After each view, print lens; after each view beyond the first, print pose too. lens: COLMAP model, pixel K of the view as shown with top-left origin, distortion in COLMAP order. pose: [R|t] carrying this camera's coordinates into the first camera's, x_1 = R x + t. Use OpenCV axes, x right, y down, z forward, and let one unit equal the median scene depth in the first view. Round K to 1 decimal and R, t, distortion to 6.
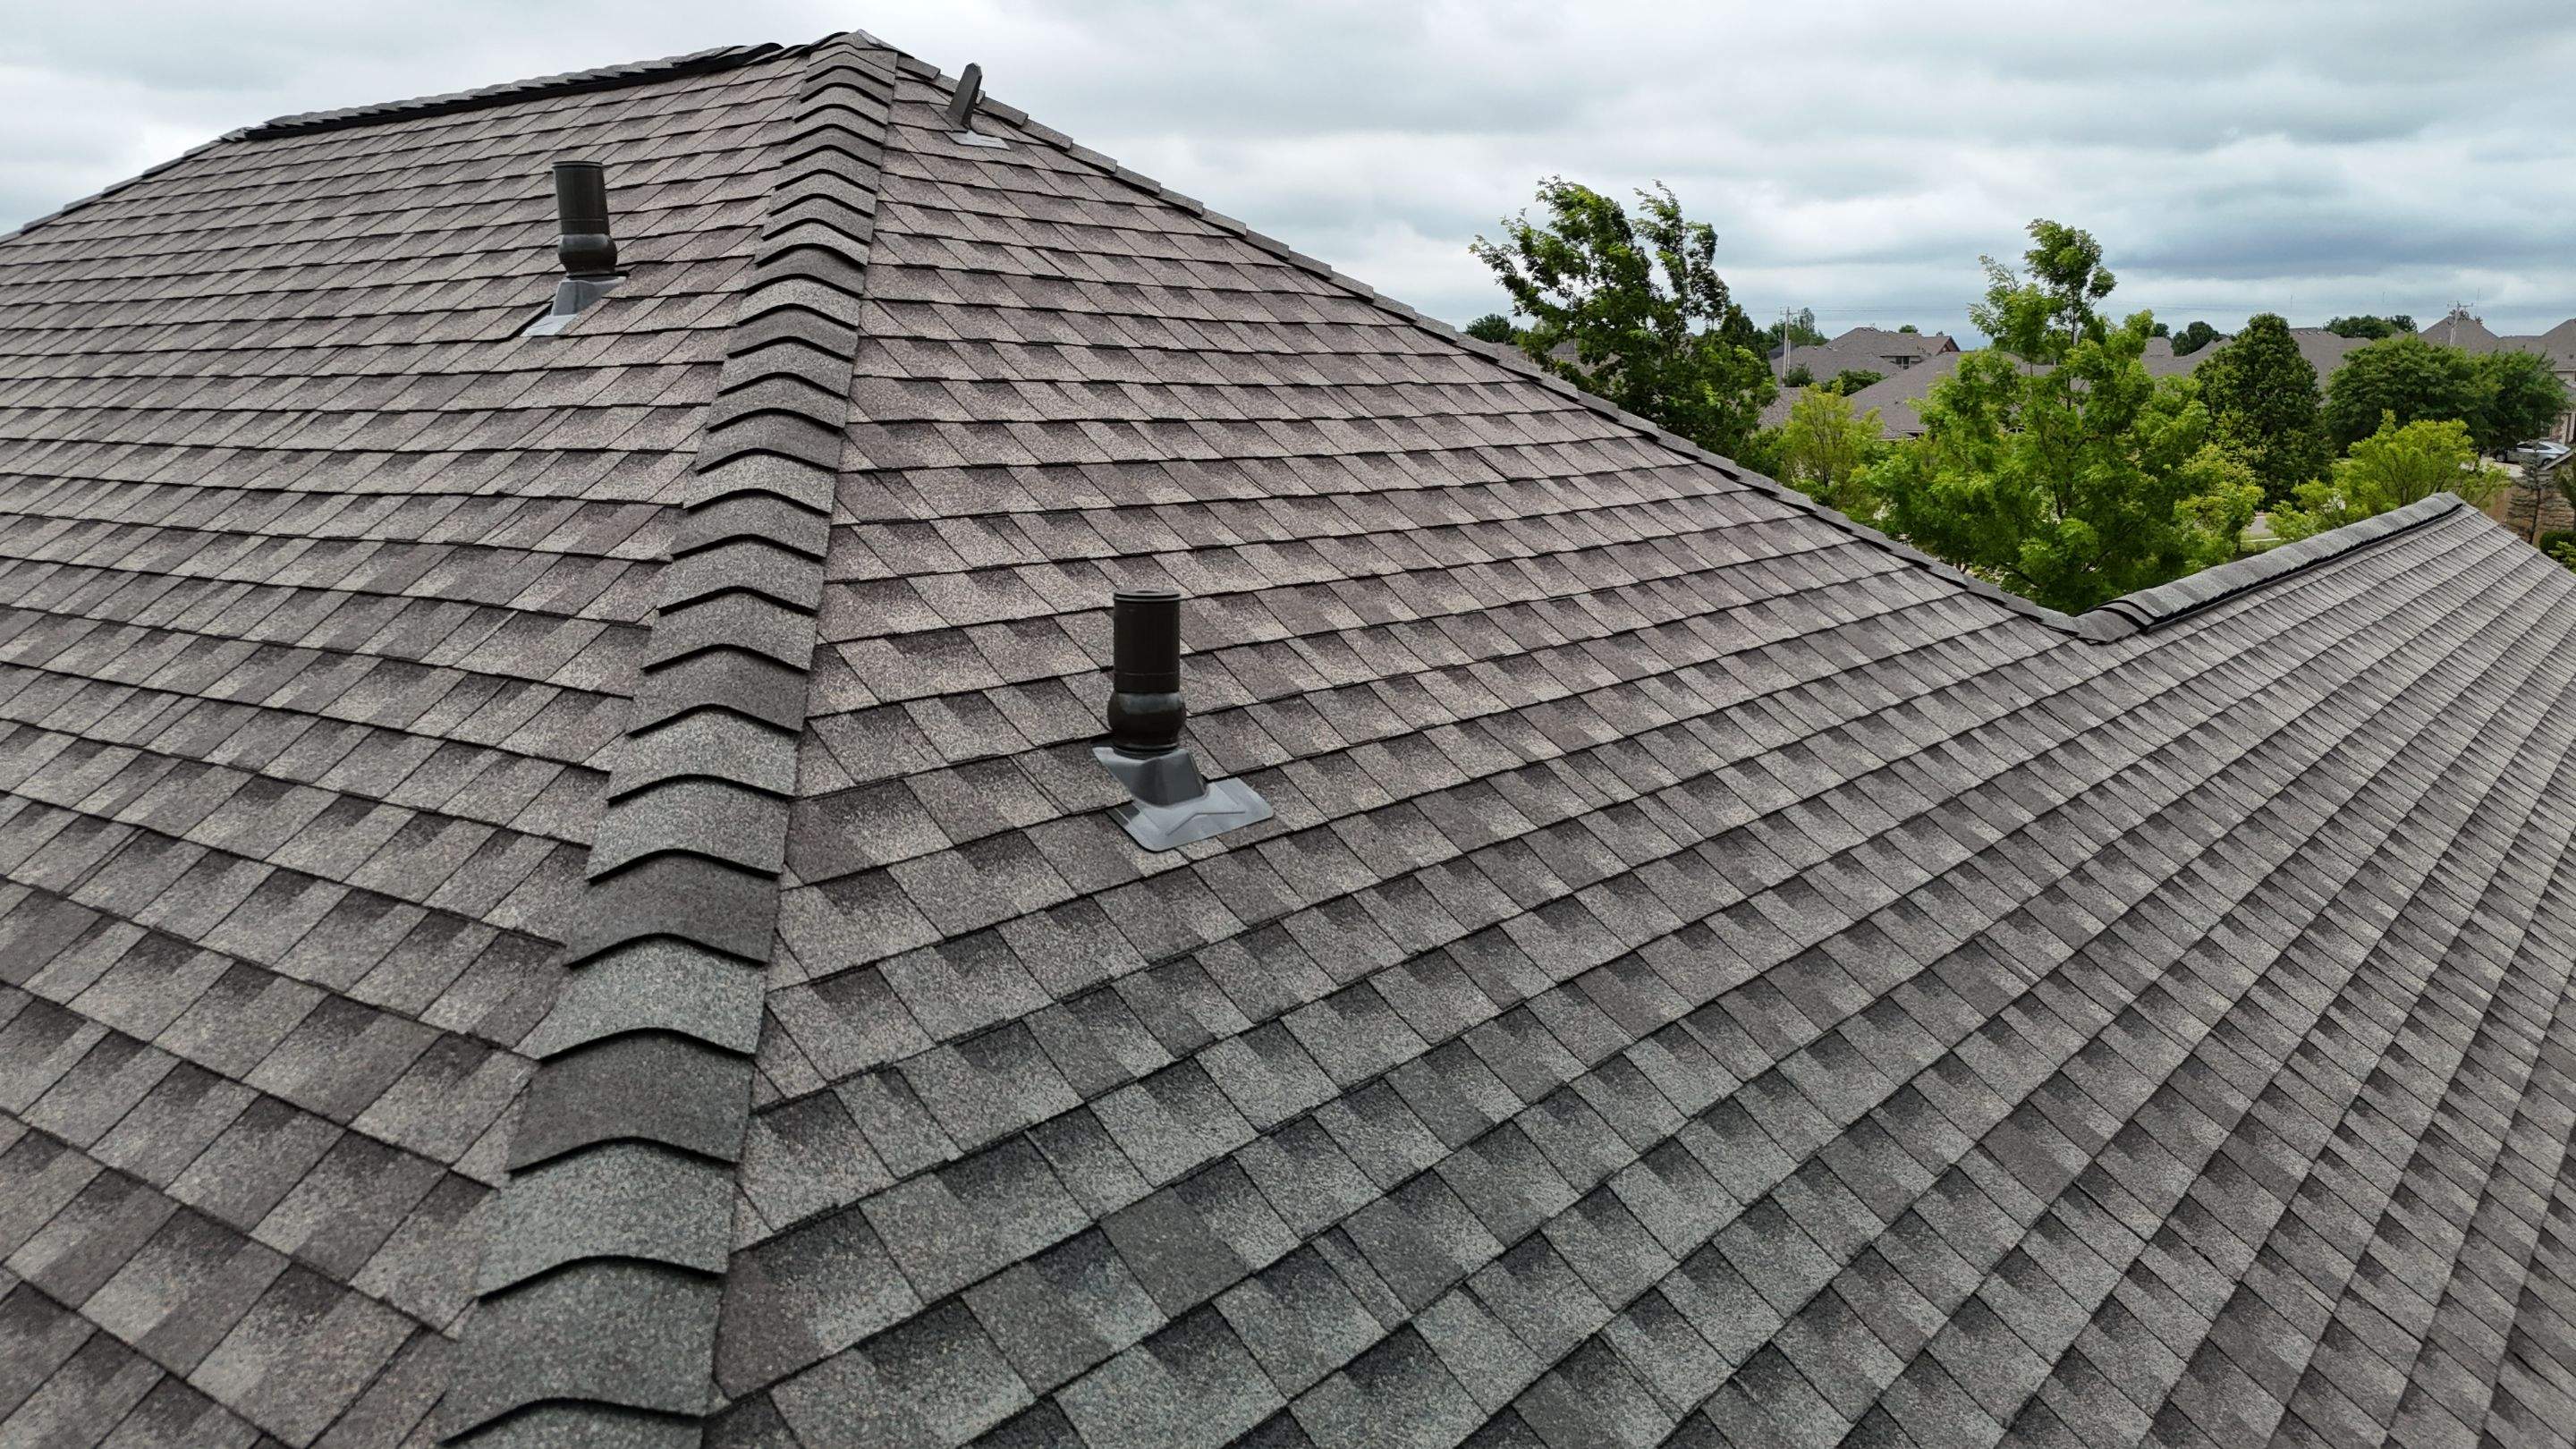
lens RADIAL K [[1843.4, 0, 1288.0], [0, 1843.4, 724.5], [0, 0, 1]] dist [0.022920, -0.001511]
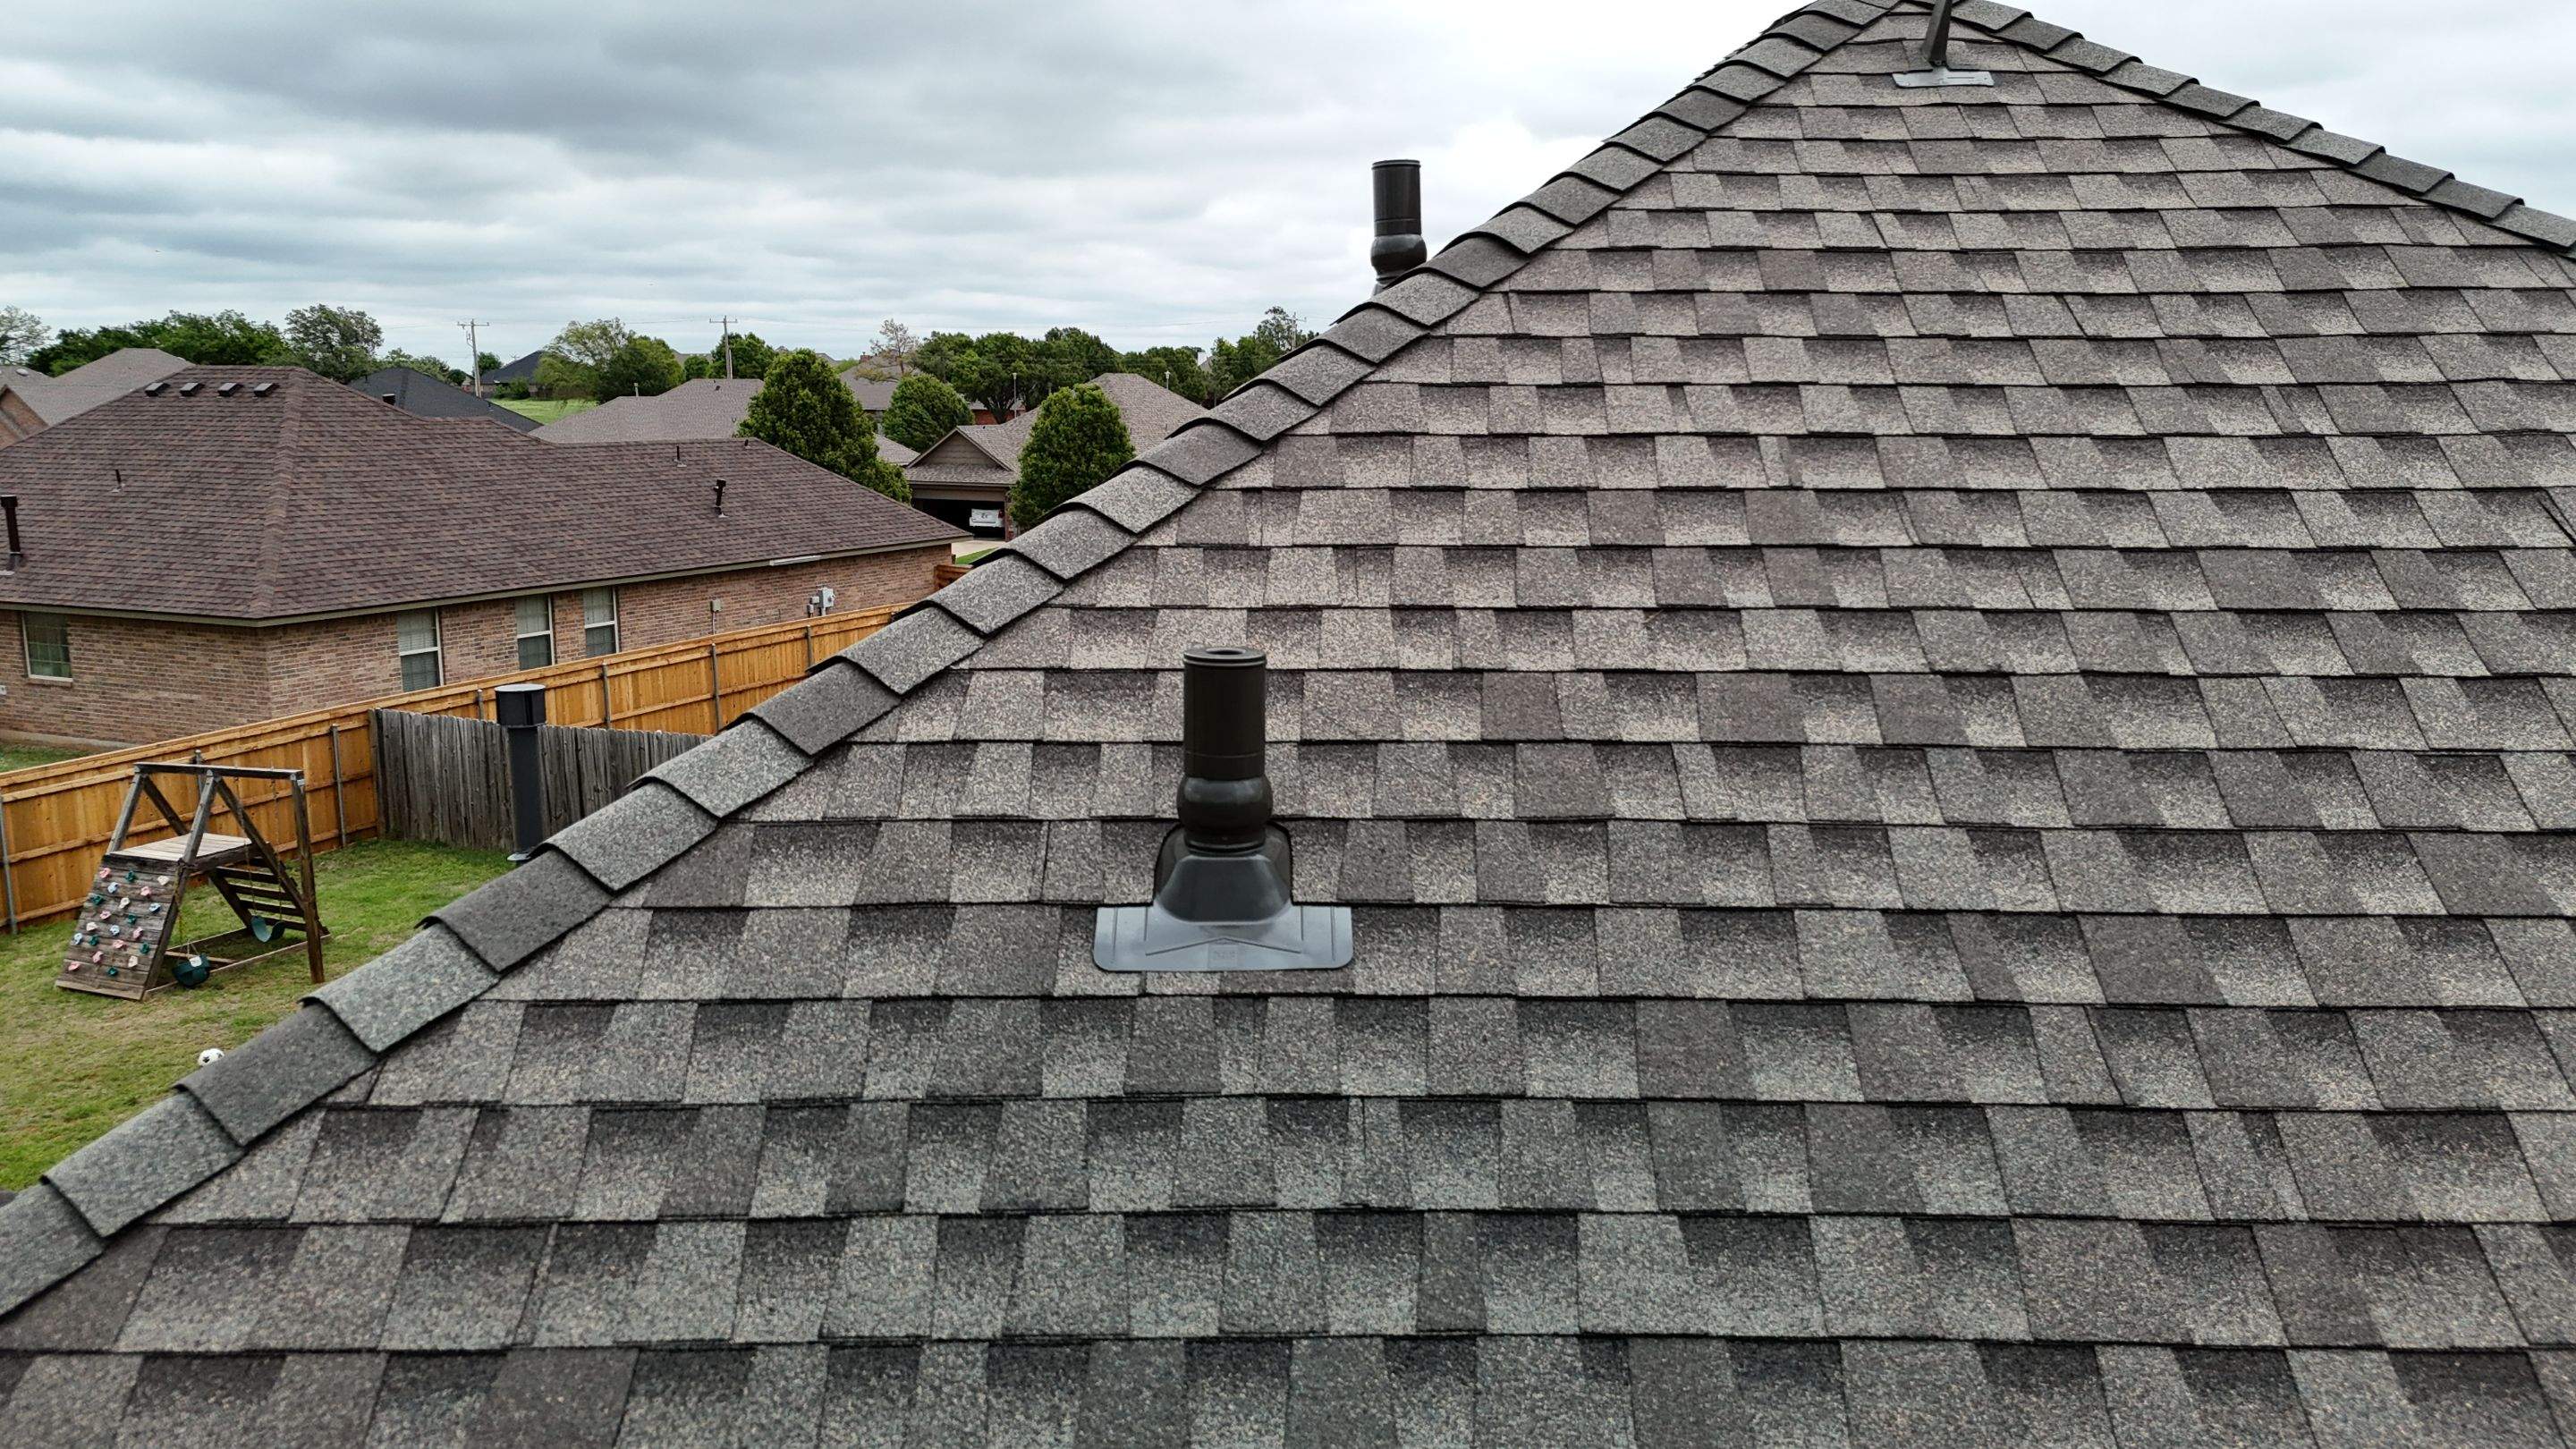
lens RADIAL K [[1843.4, 0, 1288.0], [0, 1843.4, 724.5], [0, 0, 1]] dist [0.022920, -0.001511]
pose [[0.623906, 0.146693, -0.767608, 0.565265], [-0.140052, 0.987311, 0.074845, -0.106883], [0.768848, 0.060809, 0.636534, 0.516393]]
